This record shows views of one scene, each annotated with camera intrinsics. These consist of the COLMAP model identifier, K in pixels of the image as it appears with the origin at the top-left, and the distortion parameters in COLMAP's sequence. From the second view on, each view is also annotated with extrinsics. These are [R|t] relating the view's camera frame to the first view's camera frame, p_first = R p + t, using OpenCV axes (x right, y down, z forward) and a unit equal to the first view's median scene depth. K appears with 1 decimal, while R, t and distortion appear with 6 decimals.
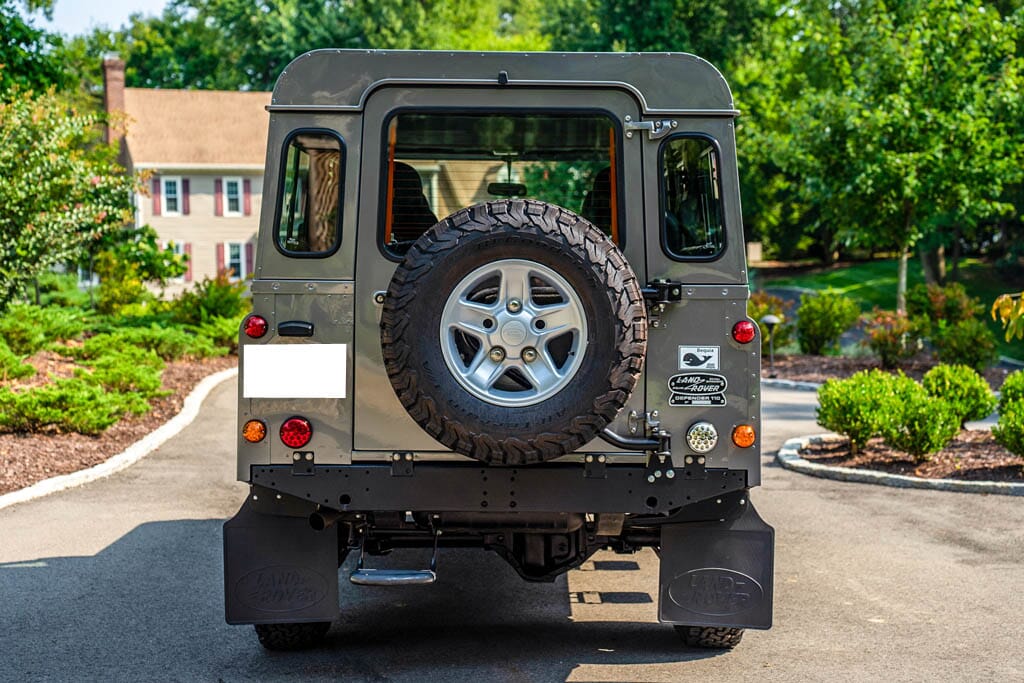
lens RADIAL K [[1853.6, 0, 512.0], [0, 1853.6, 341.5], [0, 0, 1]] dist [0.452491, 0.030625]
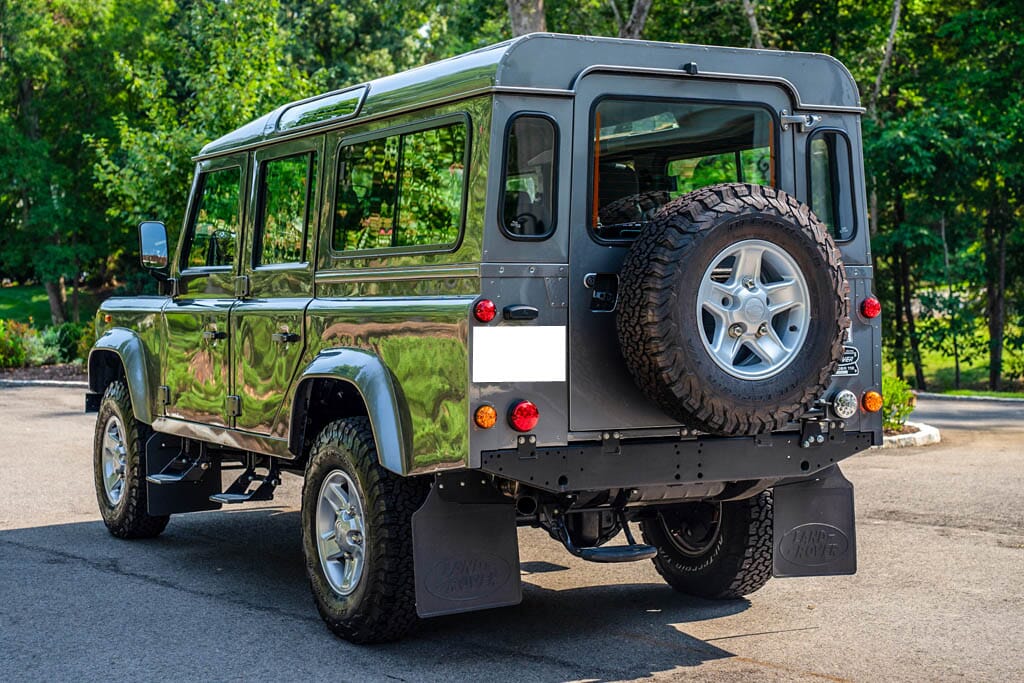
lens RADIAL K [[1596.2, 0, 512.0], [0, 1596.2, 341.5], [0, 0, 1]] dist [0.359072, -0.024259]
pose [[0.877033, -0.025888, 0.479733, -0.530356], [0.031070, 0.999513, -0.002864, 0.011138], [-0.479425, 0.017417, 0.877410, 0.253951]]
